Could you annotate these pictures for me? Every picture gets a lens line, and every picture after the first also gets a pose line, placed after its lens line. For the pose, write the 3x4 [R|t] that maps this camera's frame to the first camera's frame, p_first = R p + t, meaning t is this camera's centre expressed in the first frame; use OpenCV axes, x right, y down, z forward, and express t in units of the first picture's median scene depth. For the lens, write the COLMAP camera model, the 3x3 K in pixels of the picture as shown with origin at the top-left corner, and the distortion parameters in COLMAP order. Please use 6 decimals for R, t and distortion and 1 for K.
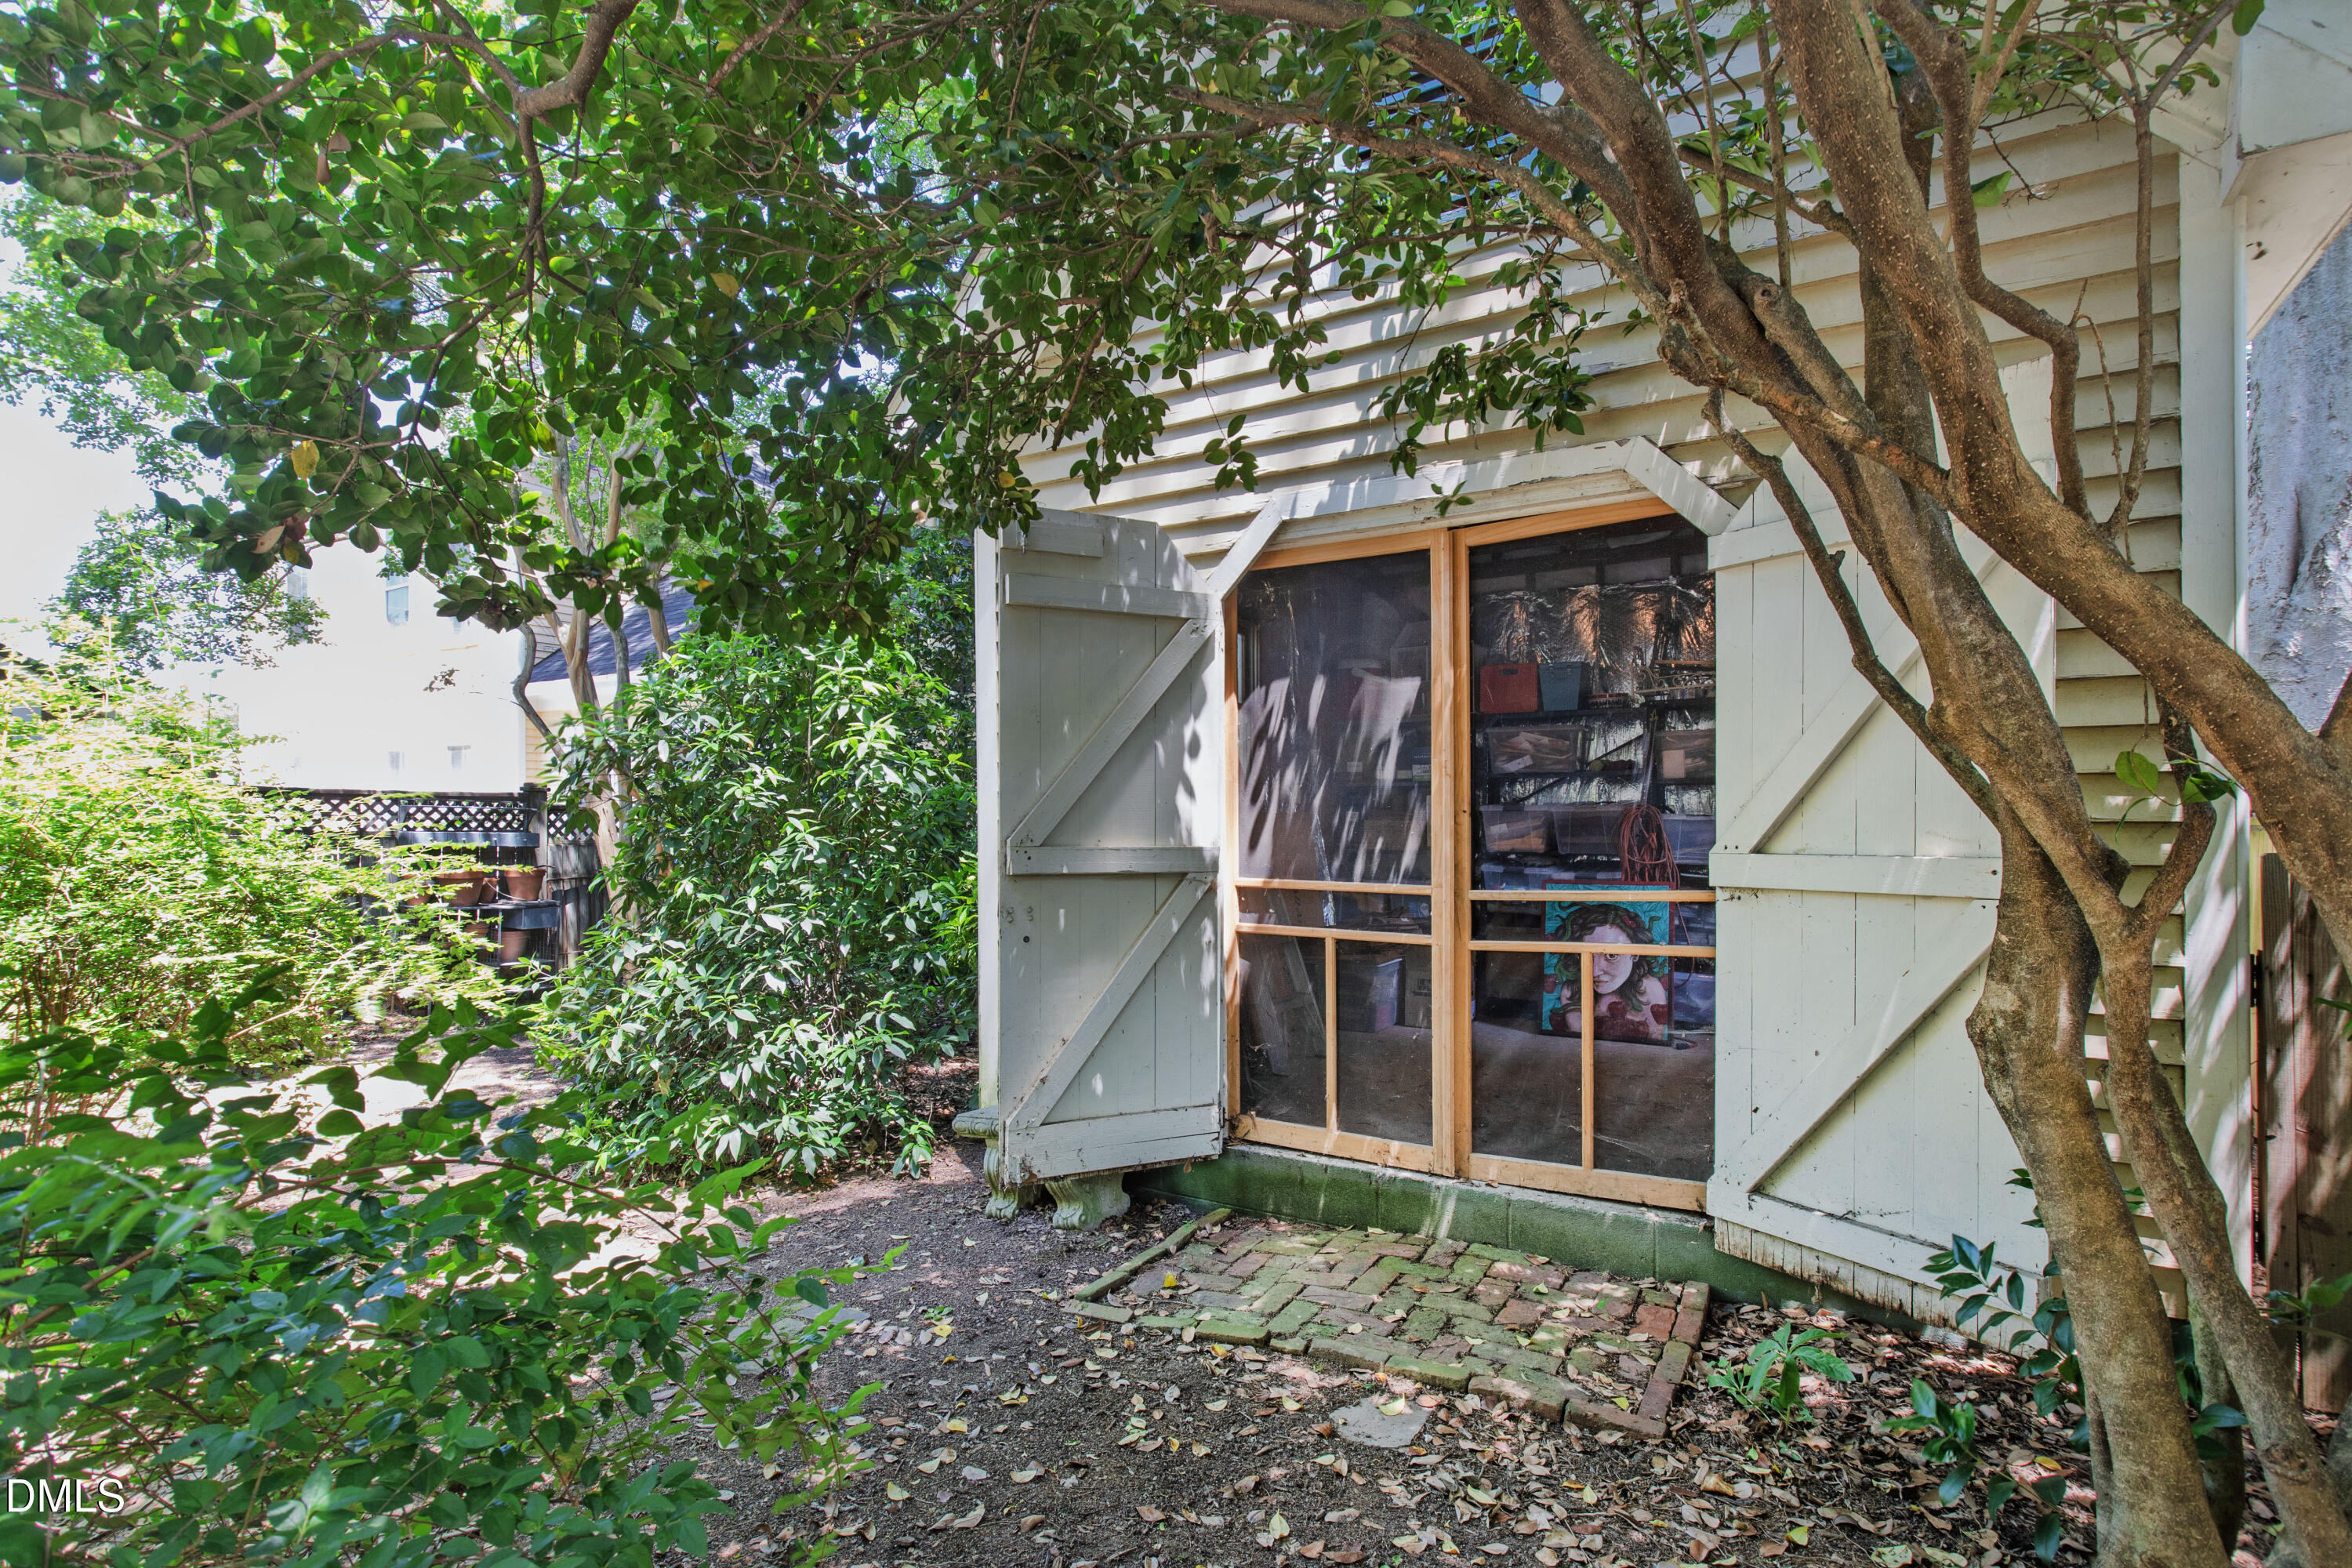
lens RADIAL K [[1089.6, 0, 1175.3], [0, 1089.6, 834.3], [0, 0, 1]] dist [0.000060, -0.000446]
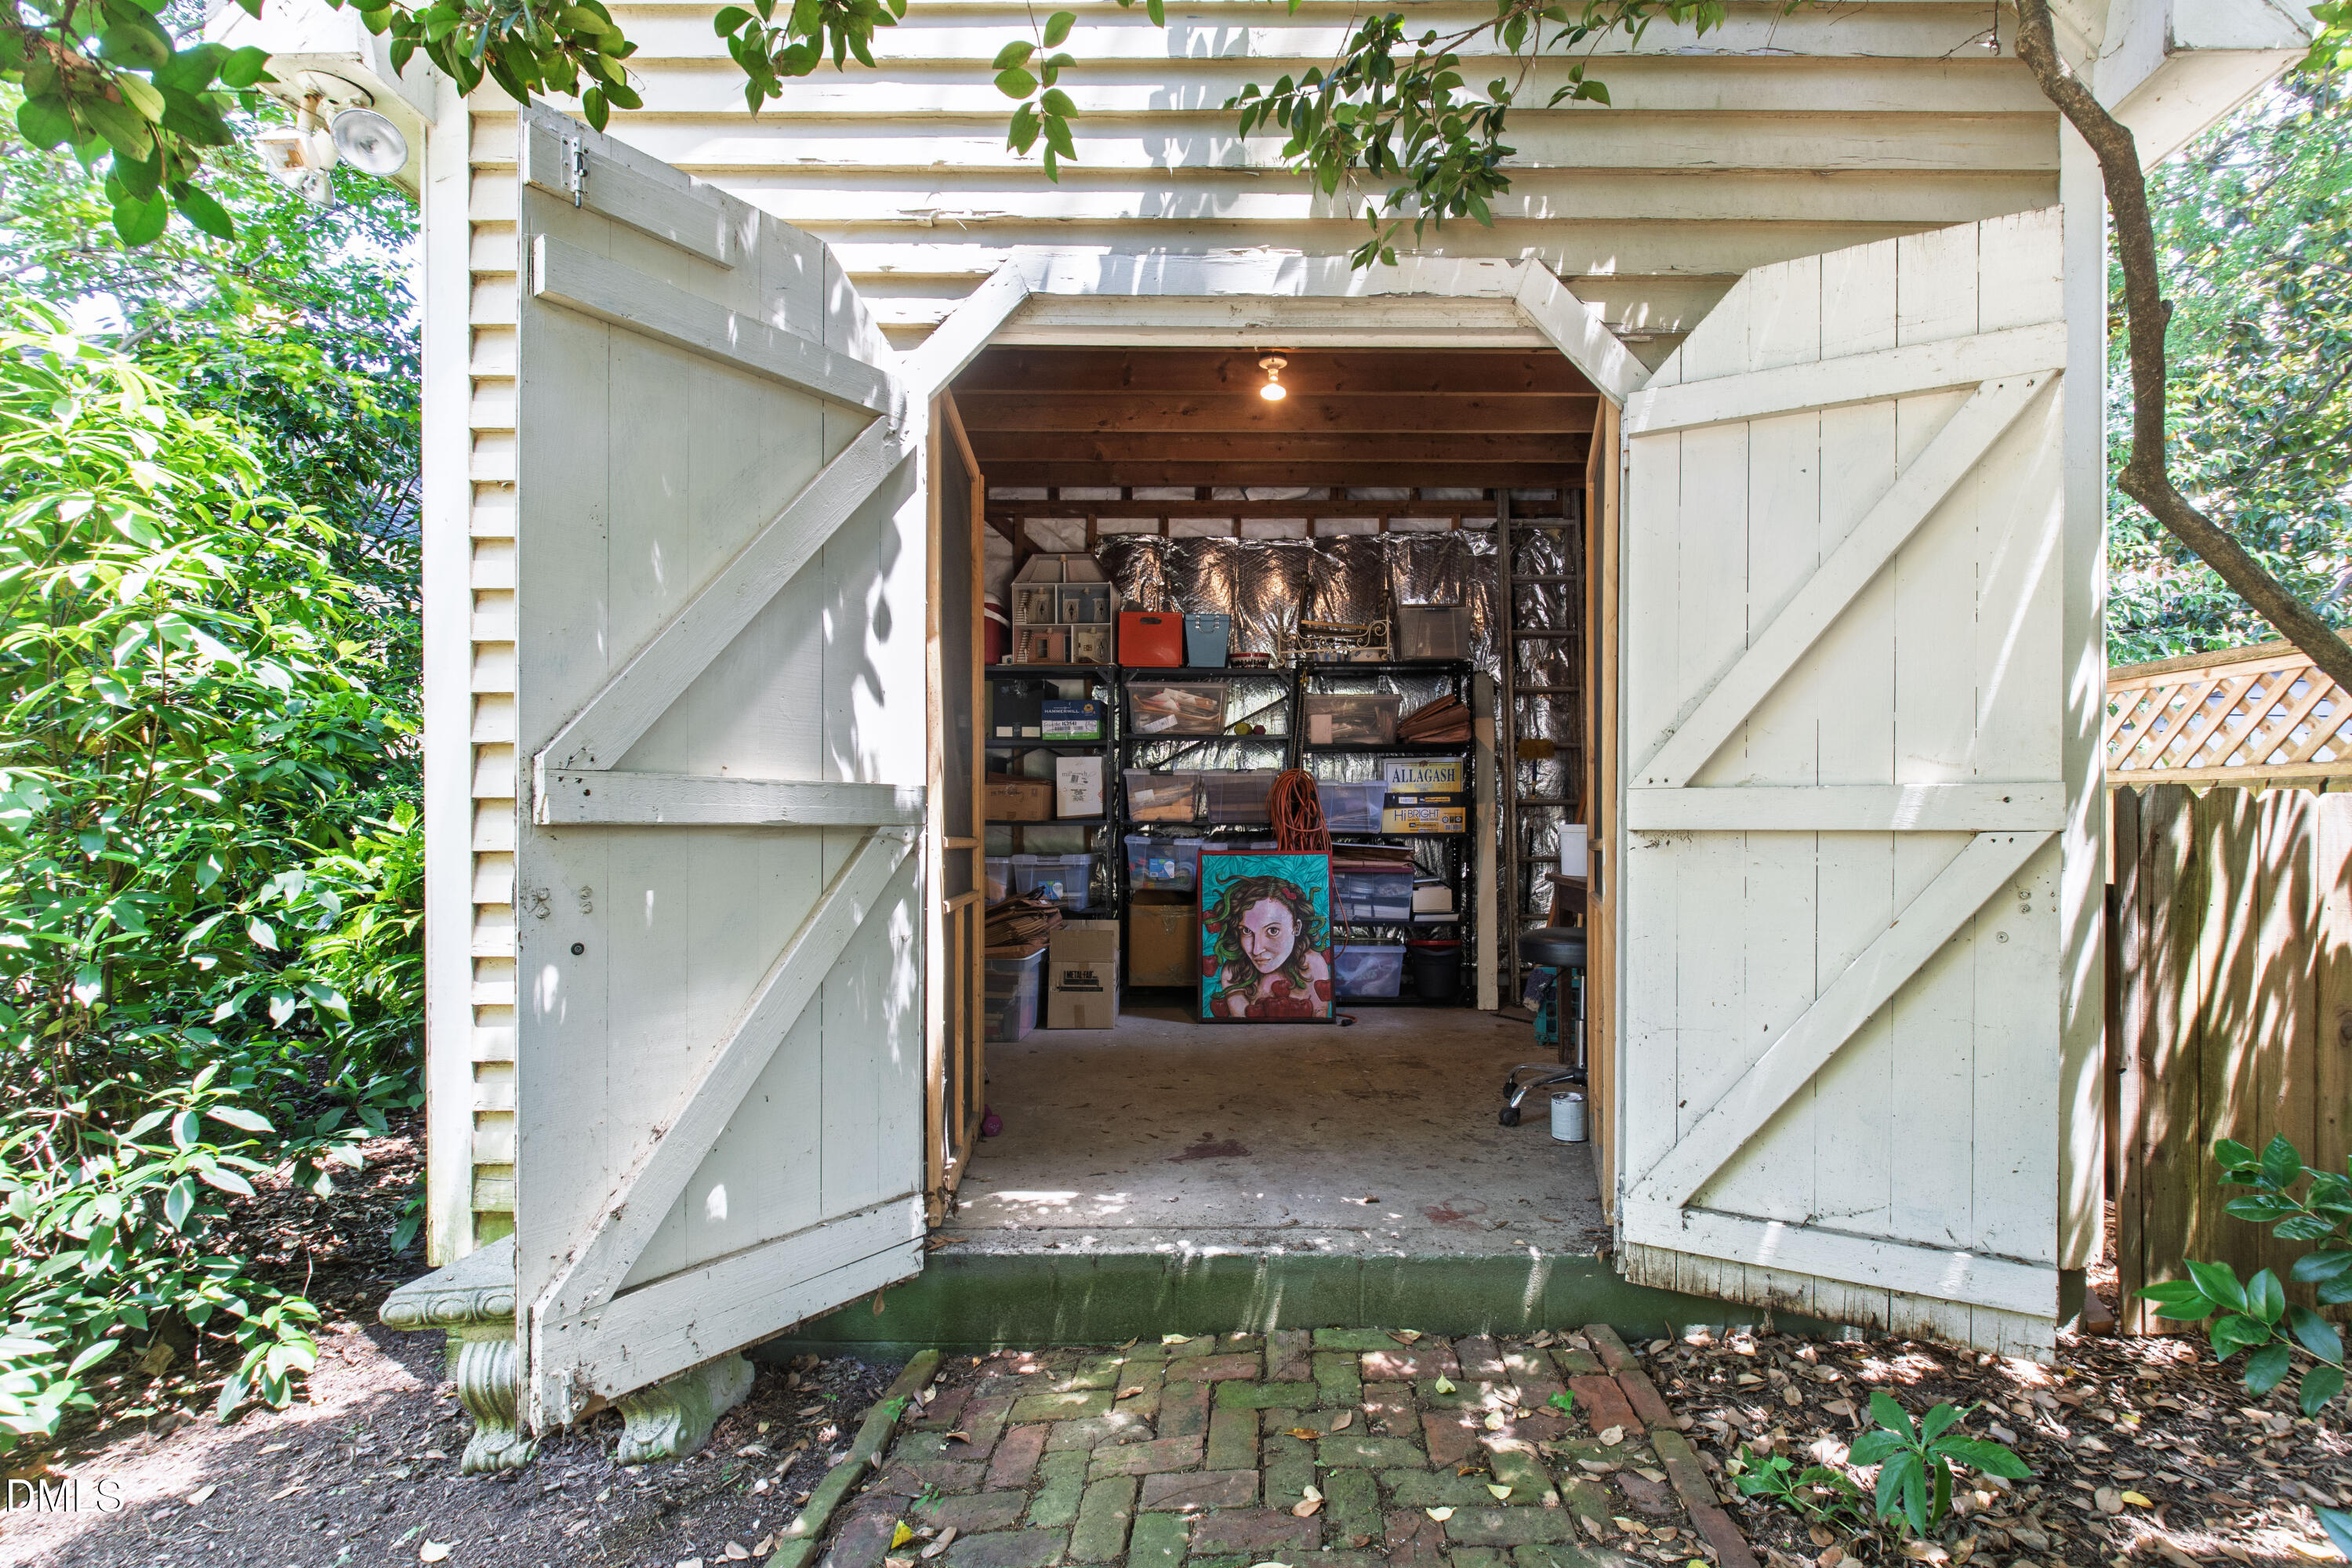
lens RADIAL K [[978.7, 0, 1177.7], [0, 978.7, 839.6], [0, 0, 1]] dist [-0.003214, 0.000598]
pose [[0.857246, -0.000423, 0.514908, -0.126474], [-0.001106, 0.999996, 0.002662, 0.040950], [-0.514907, -0.002851, 0.857241, 0.434074]]
